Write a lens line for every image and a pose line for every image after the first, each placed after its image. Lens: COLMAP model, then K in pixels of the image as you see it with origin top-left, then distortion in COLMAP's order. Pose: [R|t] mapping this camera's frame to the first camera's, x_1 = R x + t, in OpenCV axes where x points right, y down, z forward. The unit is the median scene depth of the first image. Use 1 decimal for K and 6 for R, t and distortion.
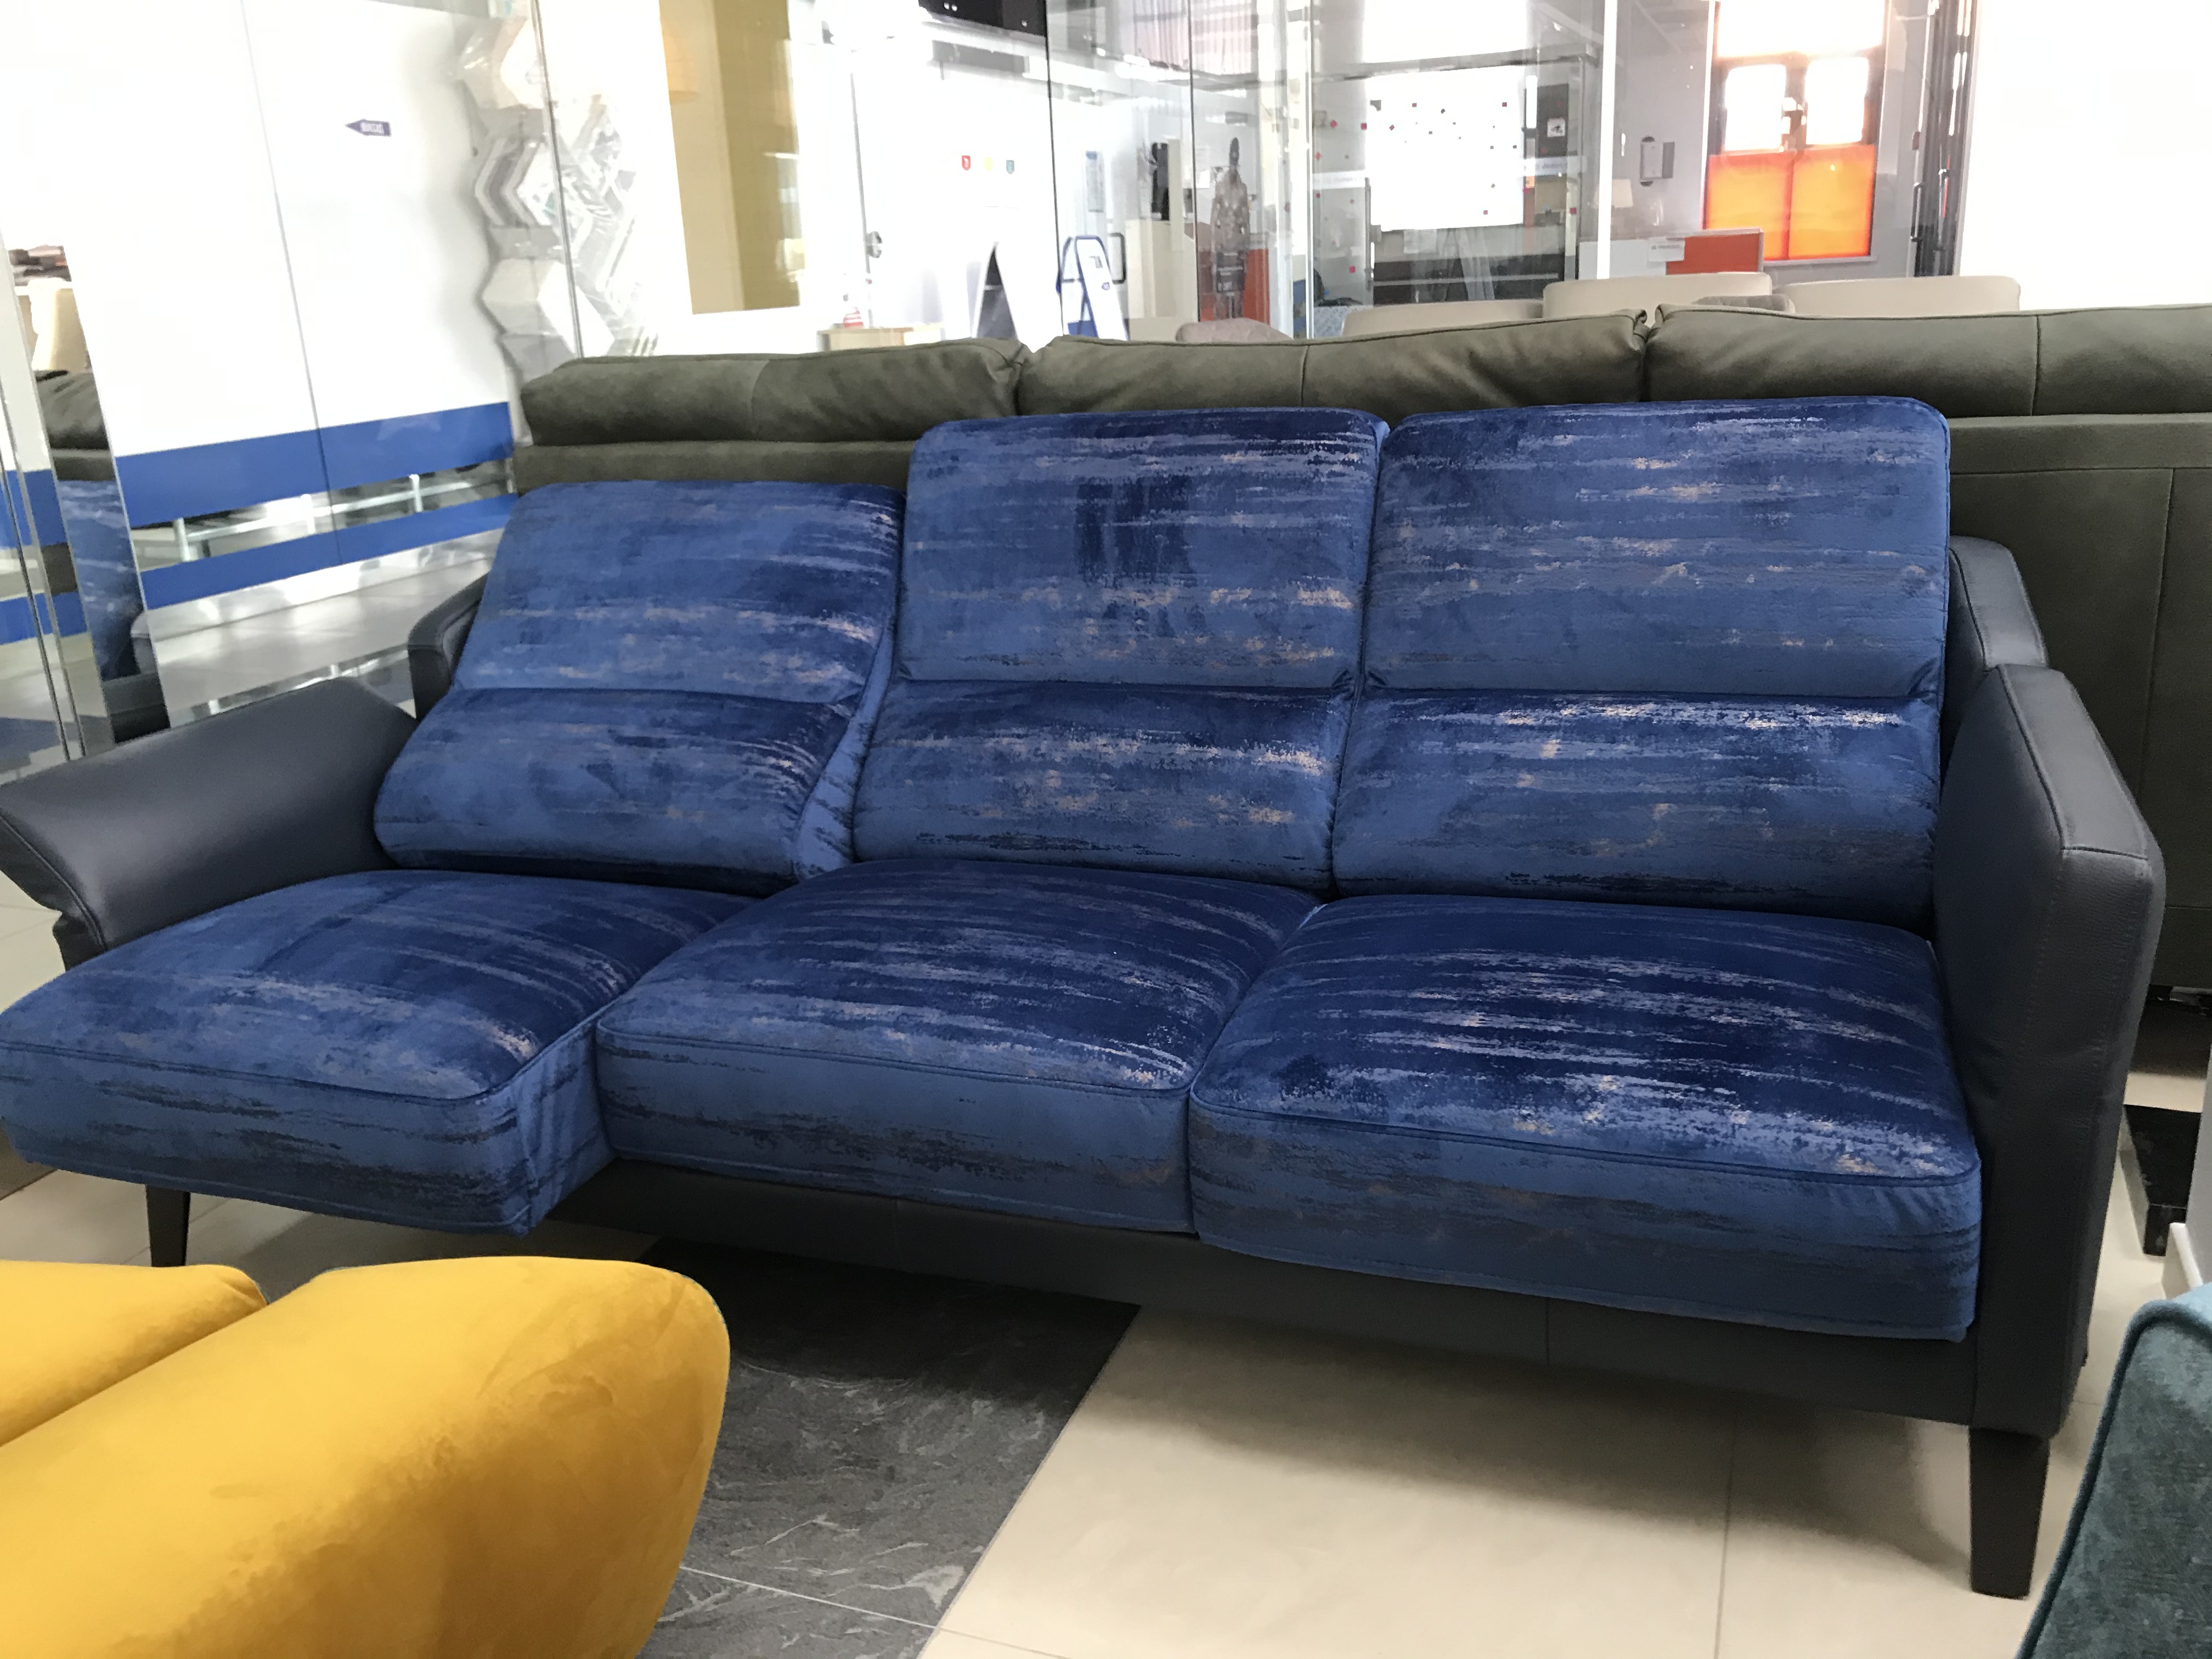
lens RADIAL K [[1837.1, 0, 1087.0], [0, 1837.1, 832.3], [0, 0, 1]] dist [0.023515, -0.031315]
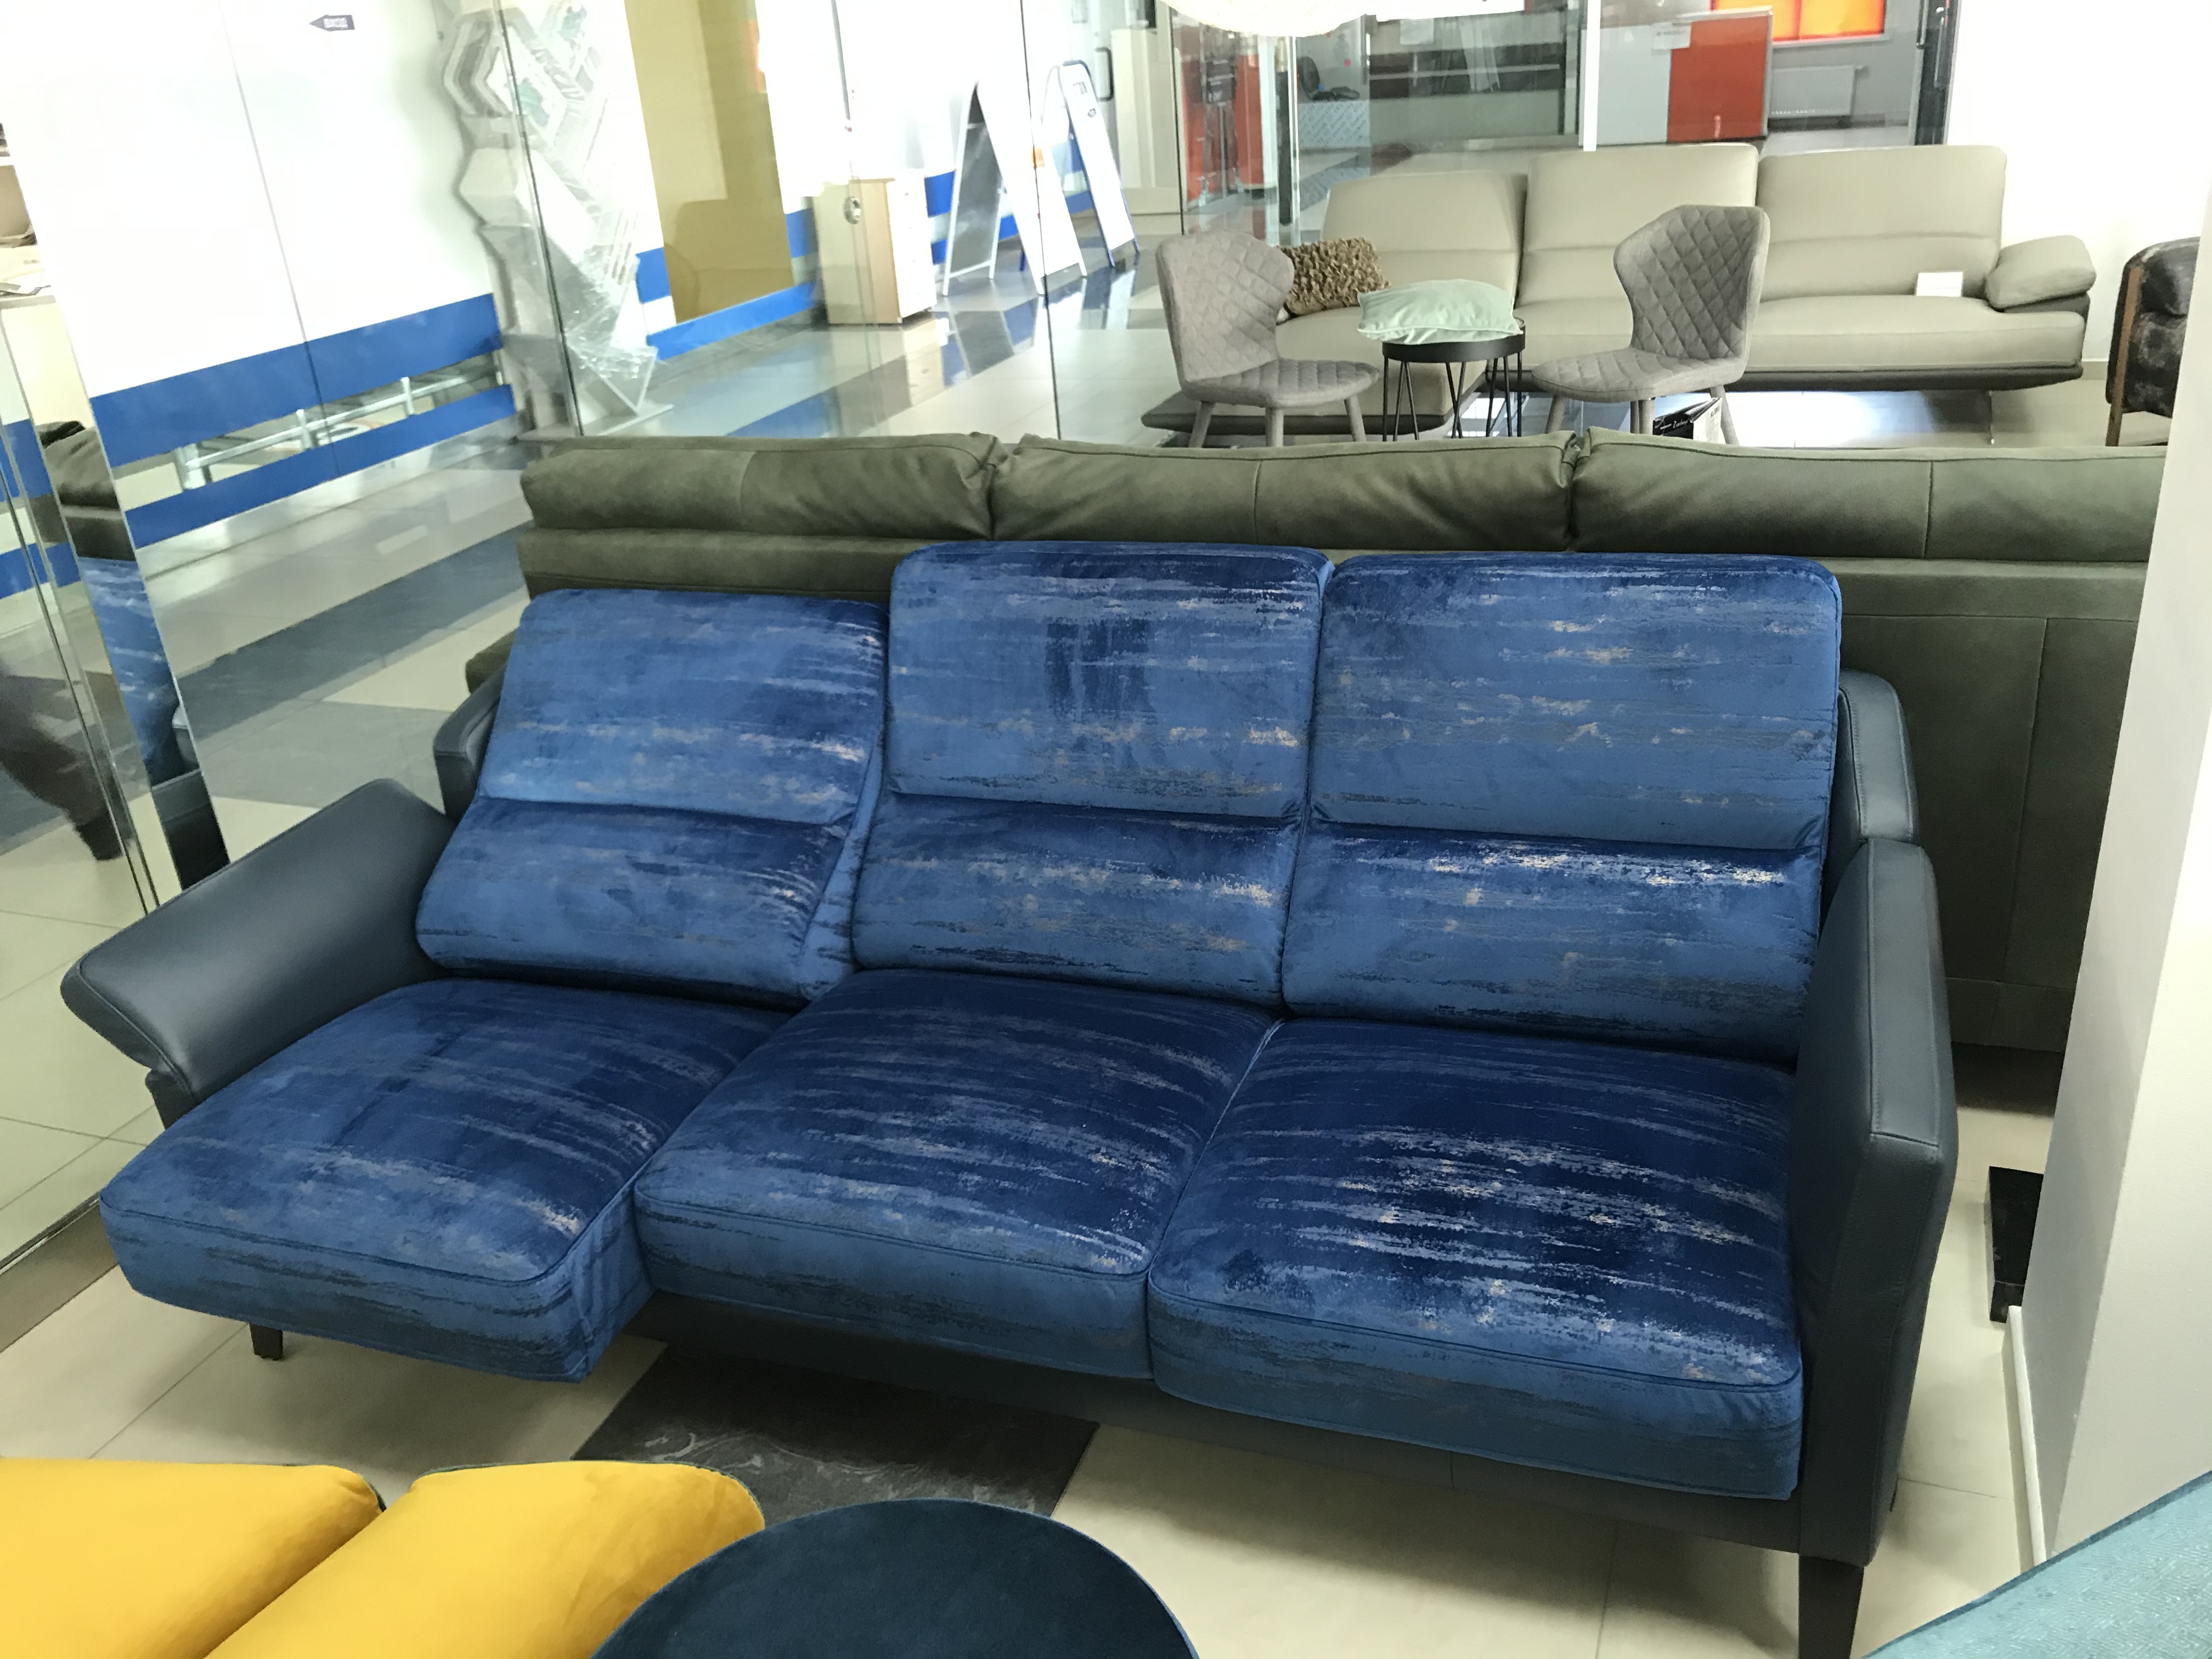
lens RADIAL K [[1837.1, 0, 1091.7], [0, 1837.1, 835.4], [0, 0, 1]] dist [0.023515, -0.031315]
pose [[0.999669, -0.025418, -0.003992, 0.026275], [0.025717, 0.991965, 0.123868, -0.228902], [0.000811, -0.123930, 0.992291, -0.101563]]
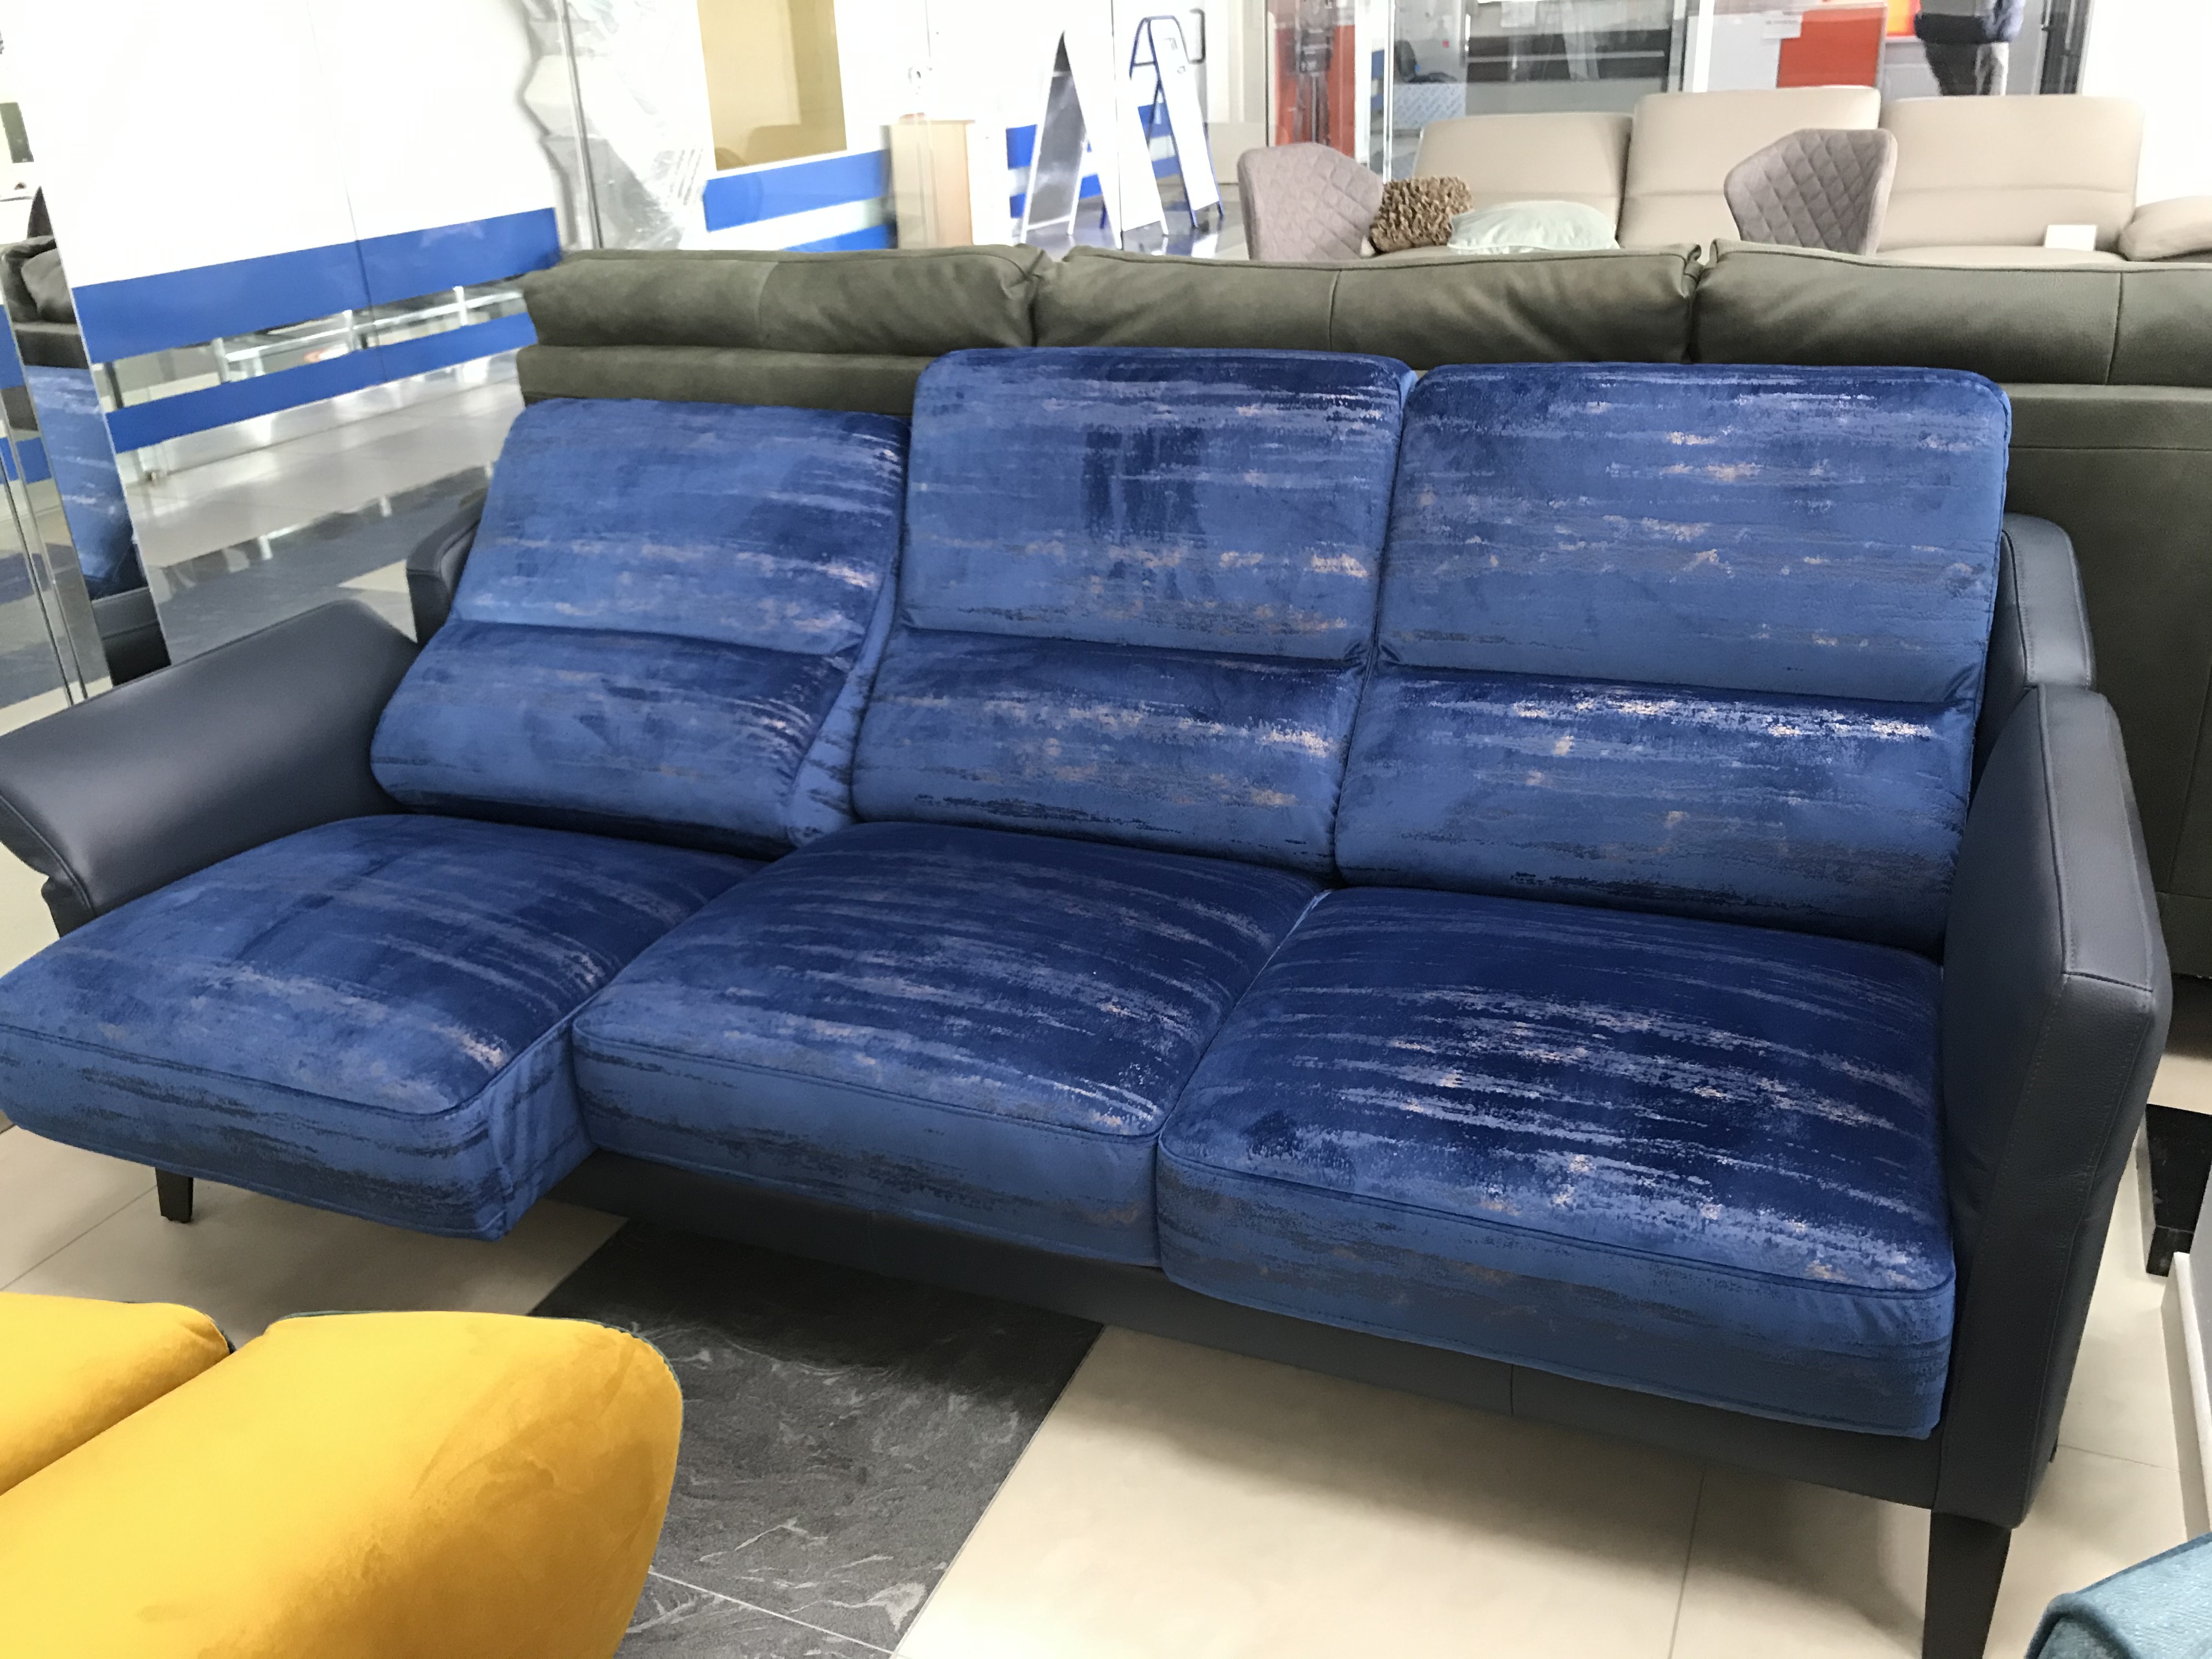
lens RADIAL K [[1837.1, 0, 1101.8], [0, 1837.1, 831.2], [0, 0, 1]] dist [0.023515, -0.031315]
pose [[0.999284, 0.021911, -0.030845, 0.042769], [-0.018096, 0.992736, 0.118947, -0.112370], [0.033227, -0.118303, 0.992421, 0.035665]]
